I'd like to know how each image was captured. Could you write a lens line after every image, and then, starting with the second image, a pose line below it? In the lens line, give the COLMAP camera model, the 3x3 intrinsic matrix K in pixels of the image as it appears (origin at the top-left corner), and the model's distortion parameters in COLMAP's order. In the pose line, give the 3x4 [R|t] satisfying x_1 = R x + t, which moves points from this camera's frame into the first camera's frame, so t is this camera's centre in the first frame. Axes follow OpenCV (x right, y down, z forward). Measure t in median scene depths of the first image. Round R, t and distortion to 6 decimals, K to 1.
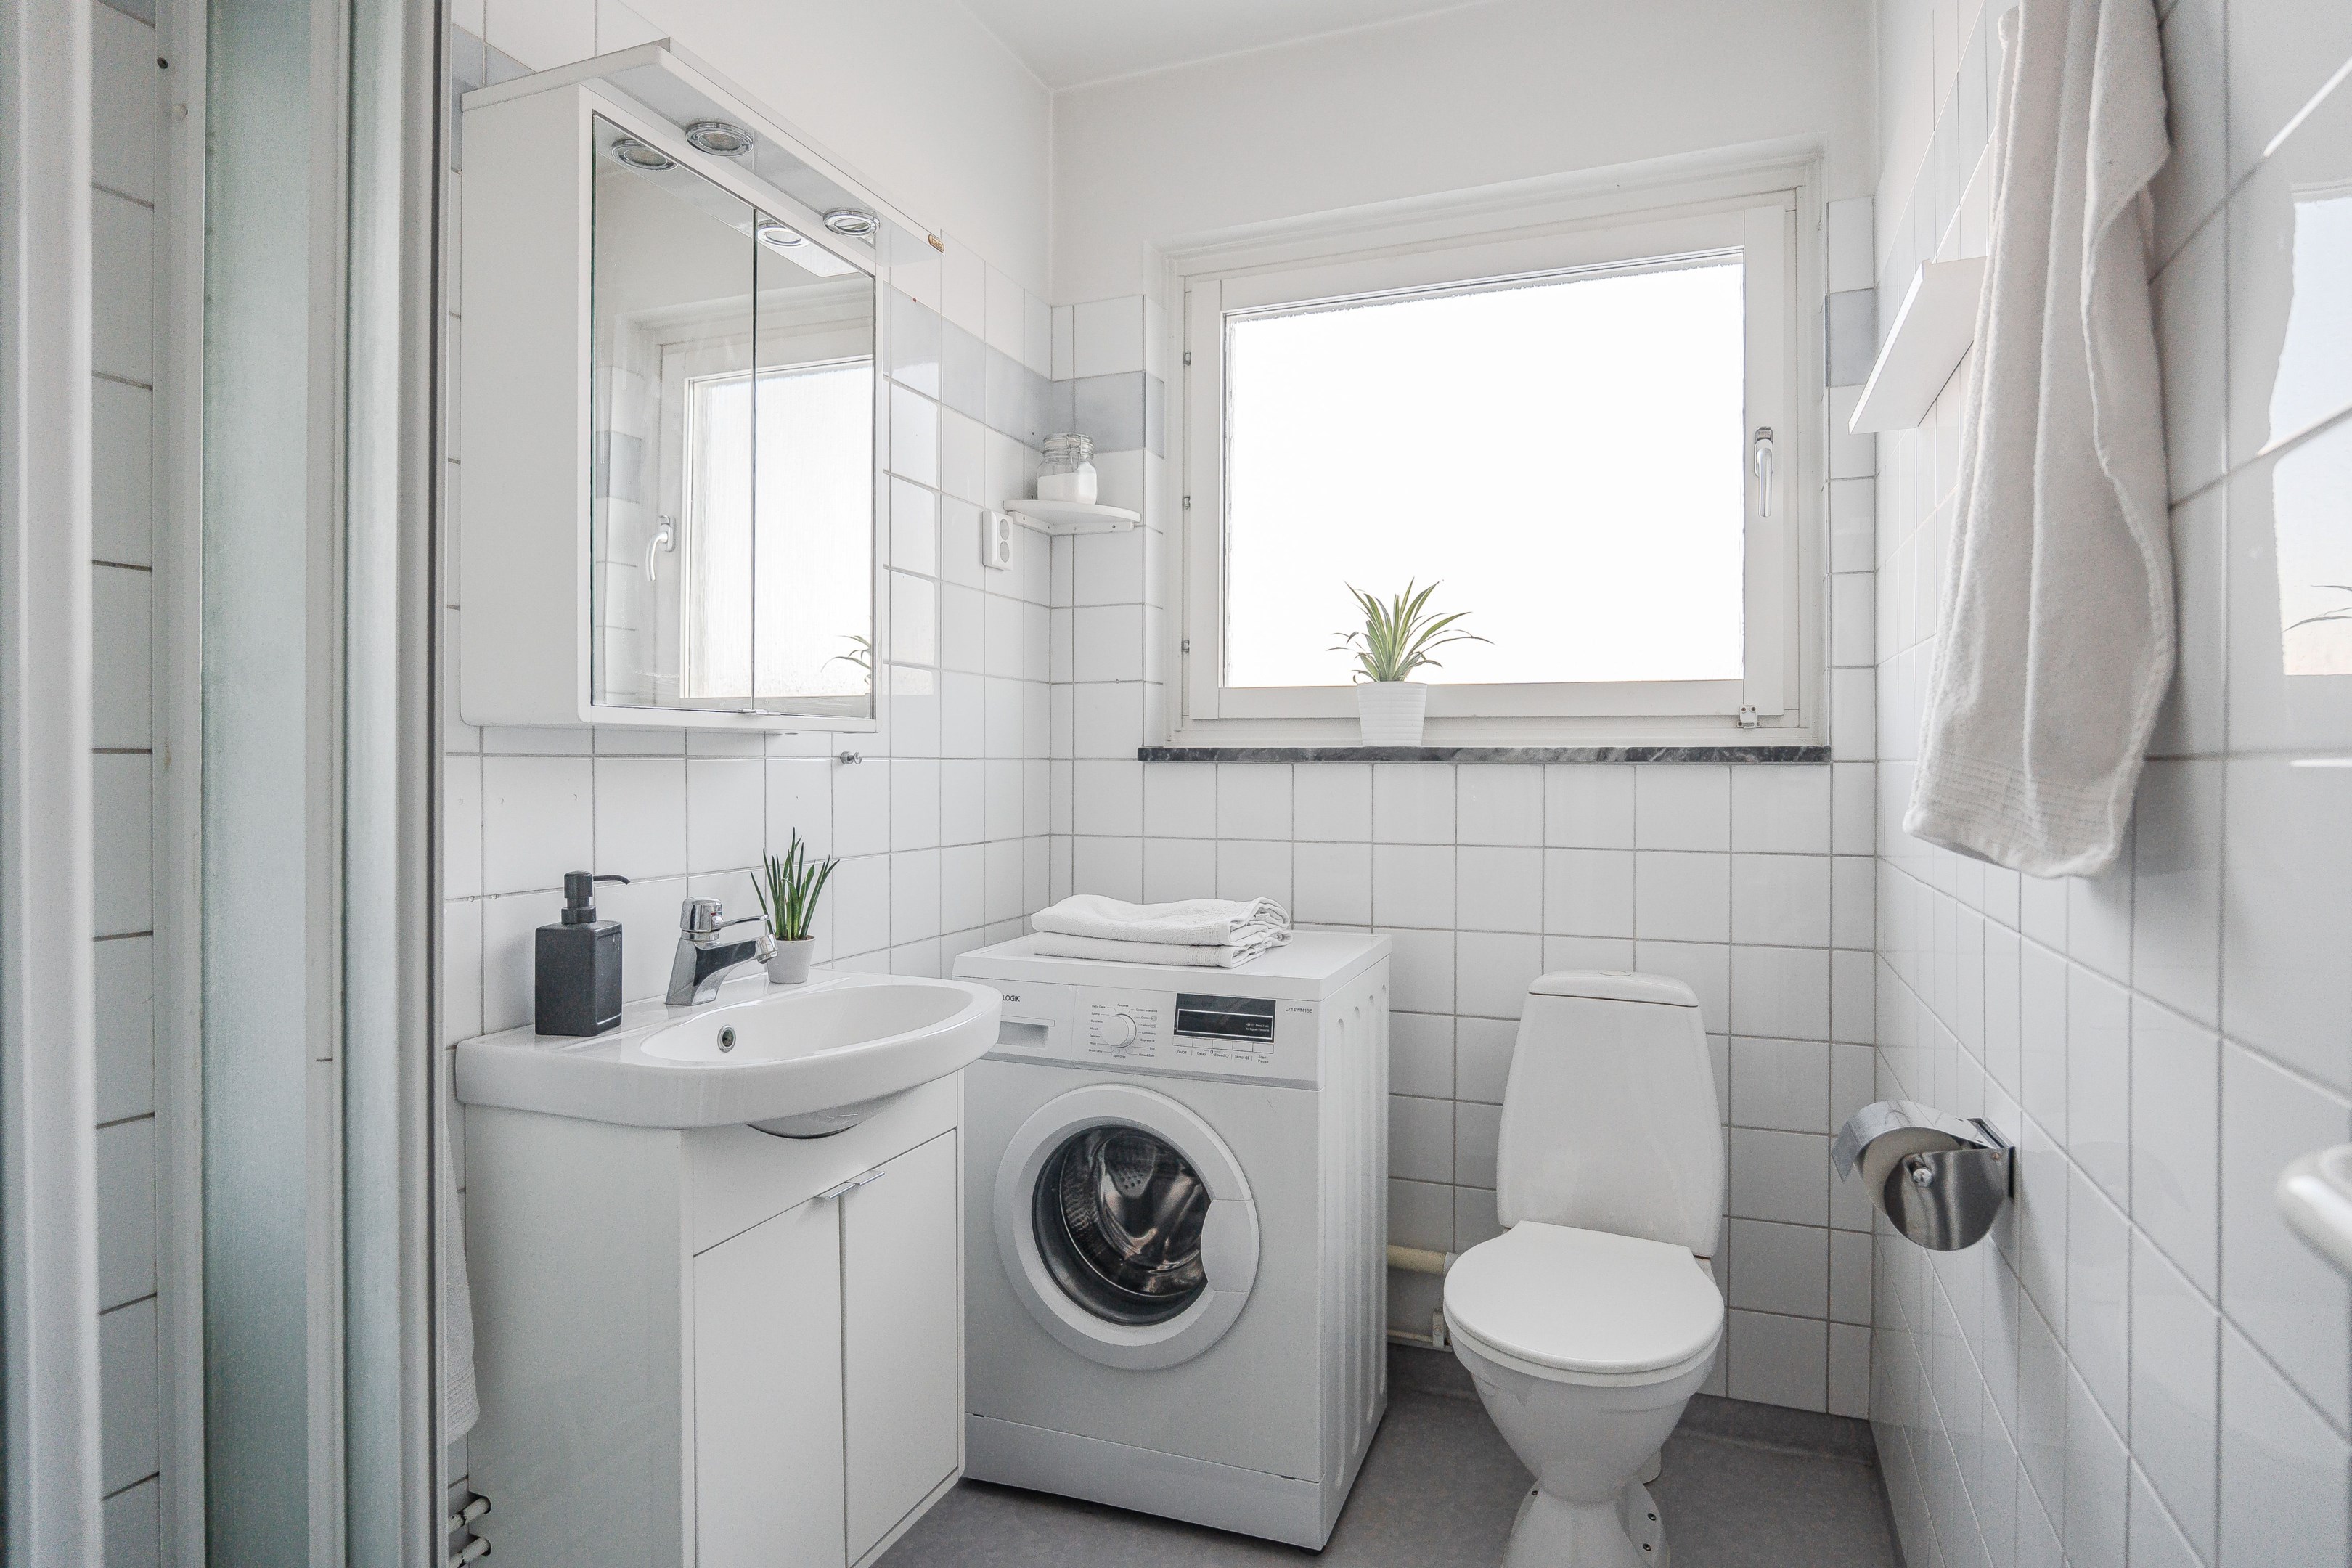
lens RADIAL K [[1263.0, 0, 1216.2], [0, 1263.0, 766.1], [0, 0, 1]] dist [-0.023745, 0.004086]
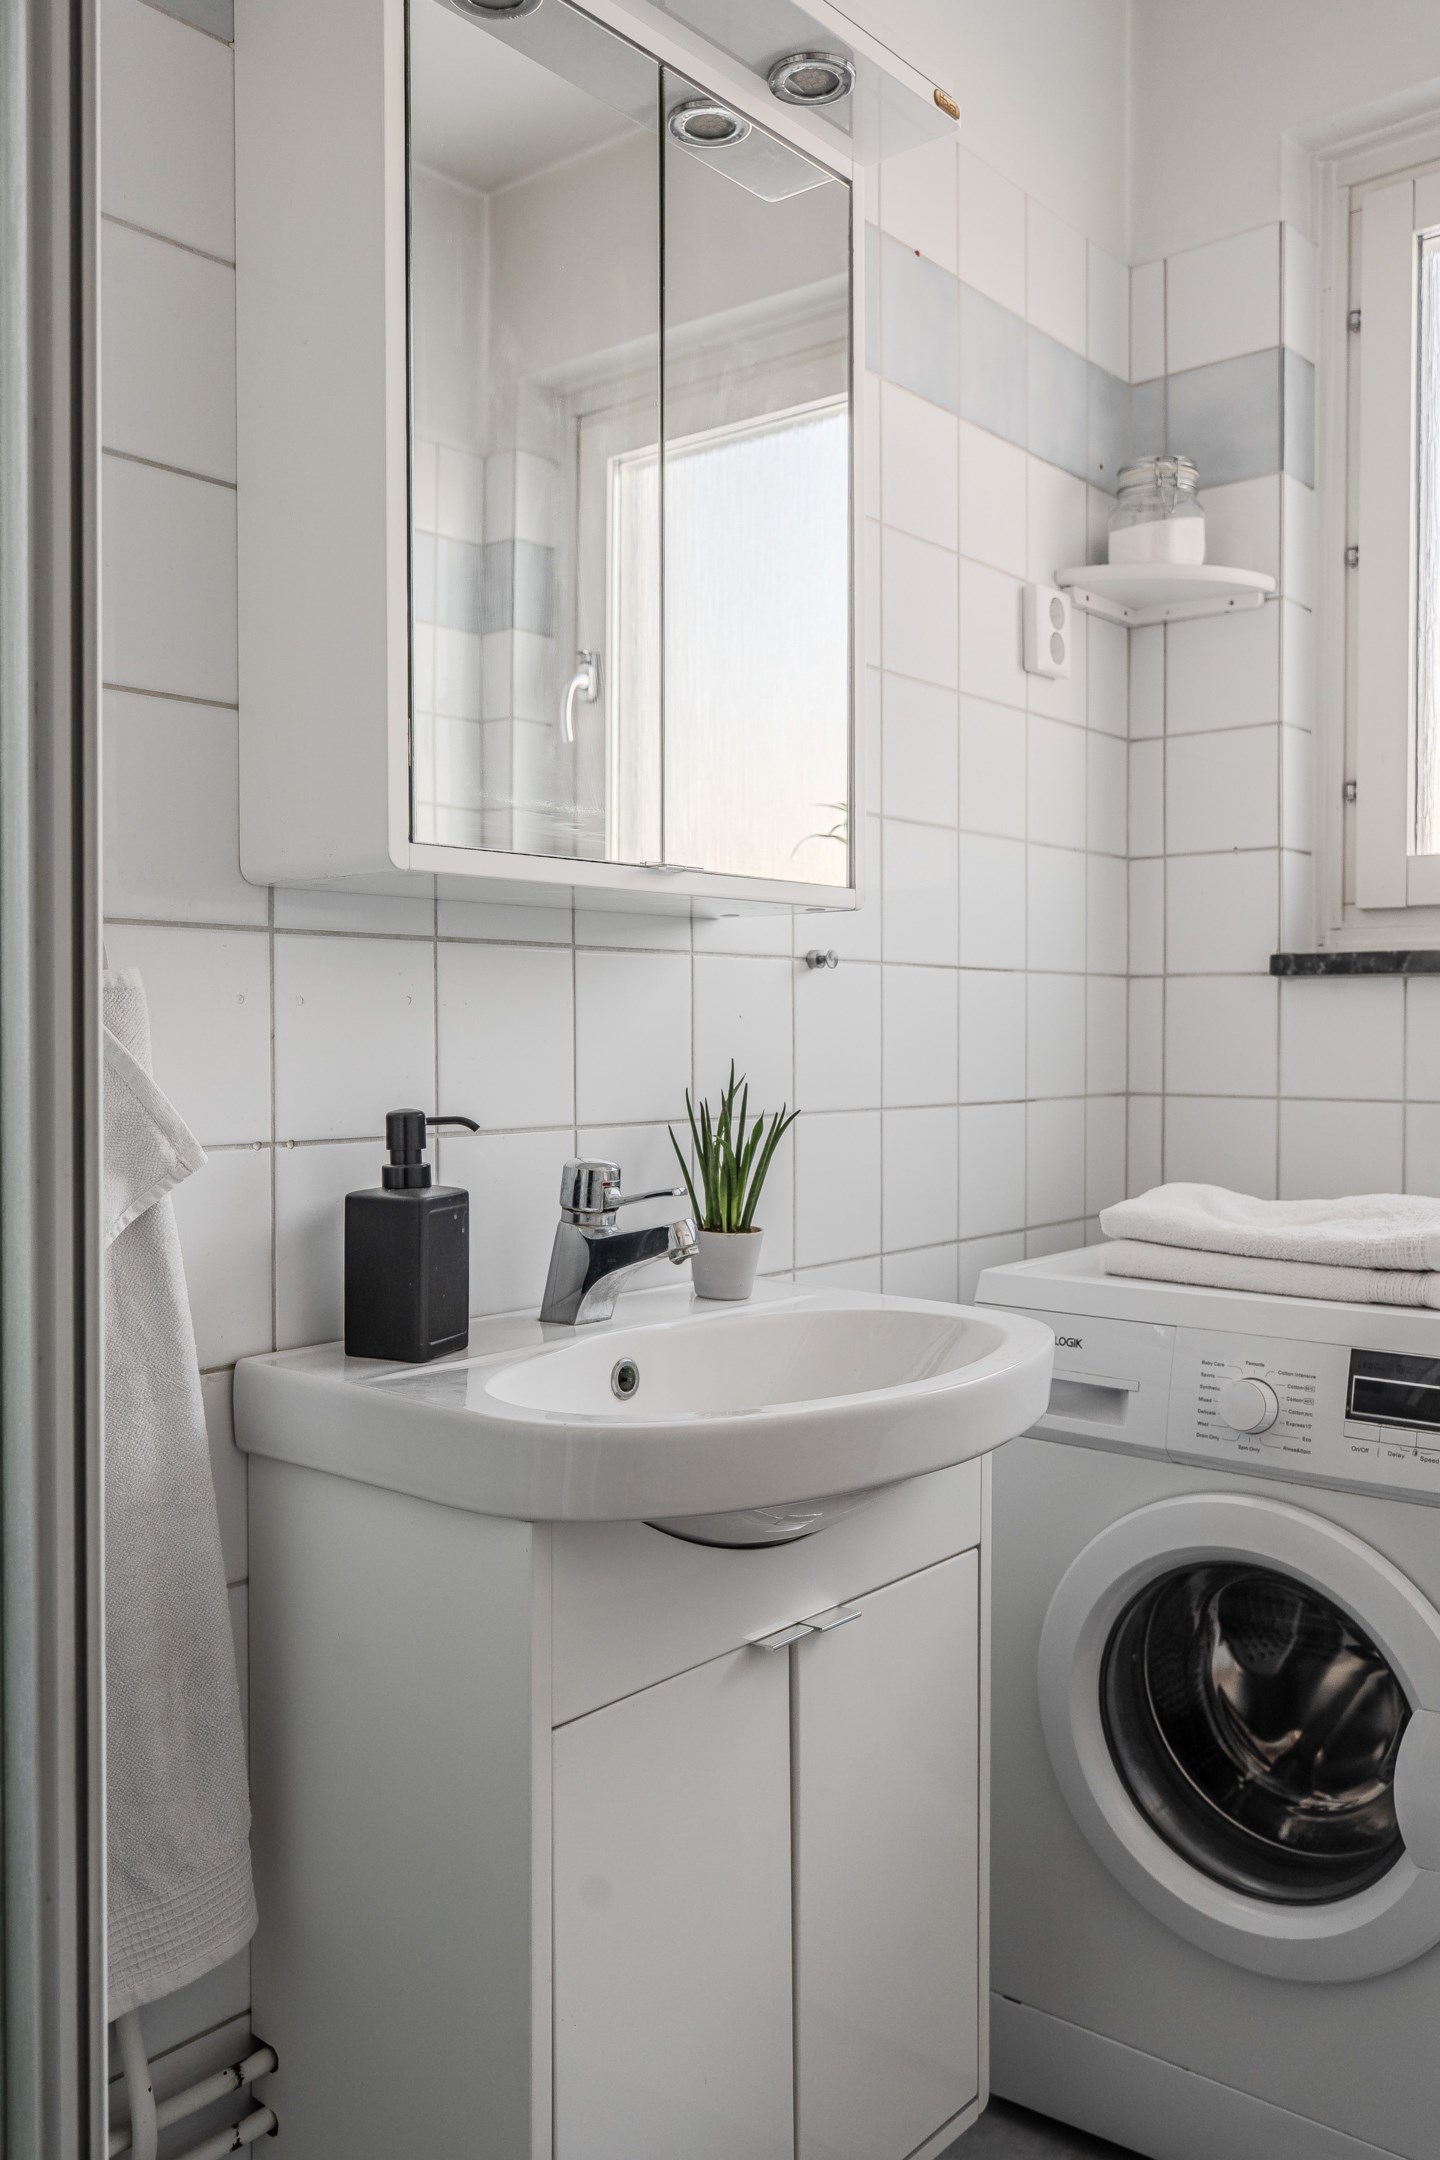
lens RADIAL K [[1672.3, 0, 784.2], [0, 1672.3, 1072.7], [0, 0, 1]] dist [-0.011823, 0.006824]
pose [[0.947766, 0.004868, -0.318928, -0.032835], [0.000897, 0.999839, 0.017928, 0.036070], [0.318964, -0.017278, 0.947609, 0.175307]]
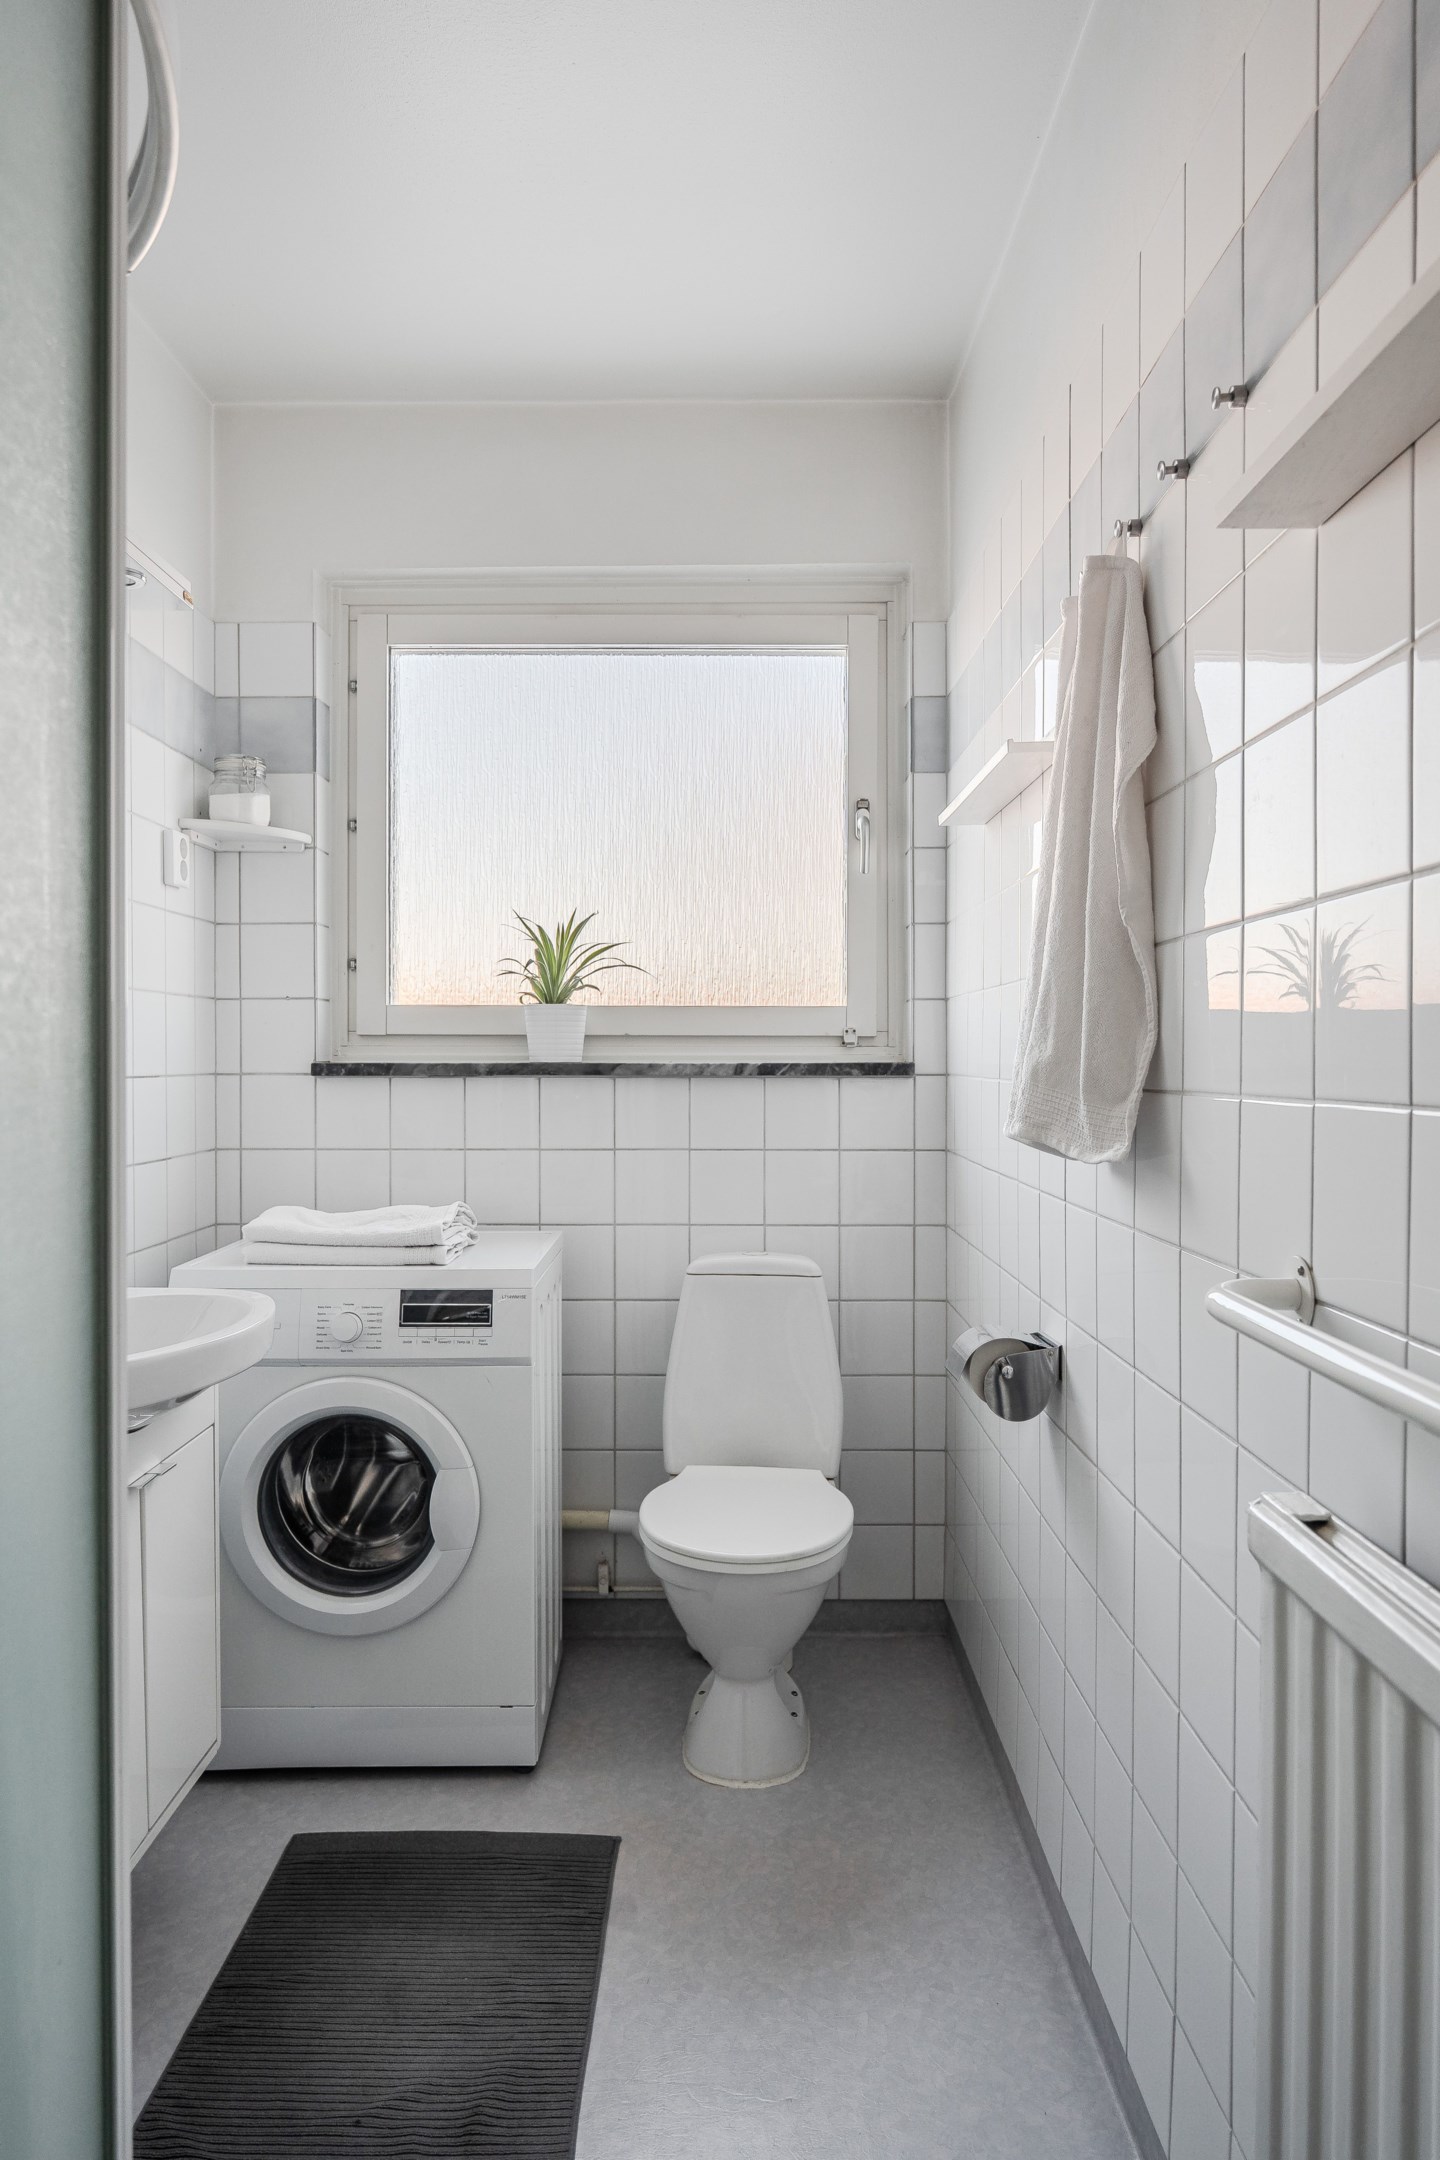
lens RADIAL K [[1409.6, 0, 735.4], [0, 1409.6, 1069.5], [0, 0, 1]] dist [-0.011519, -0.000675]
pose [[0.928542, -0.004696, 0.371197, -0.209241], [0.001671, 0.999963, 0.008472, -0.023039], [-0.371223, -0.007247, 0.928515, -0.249371]]
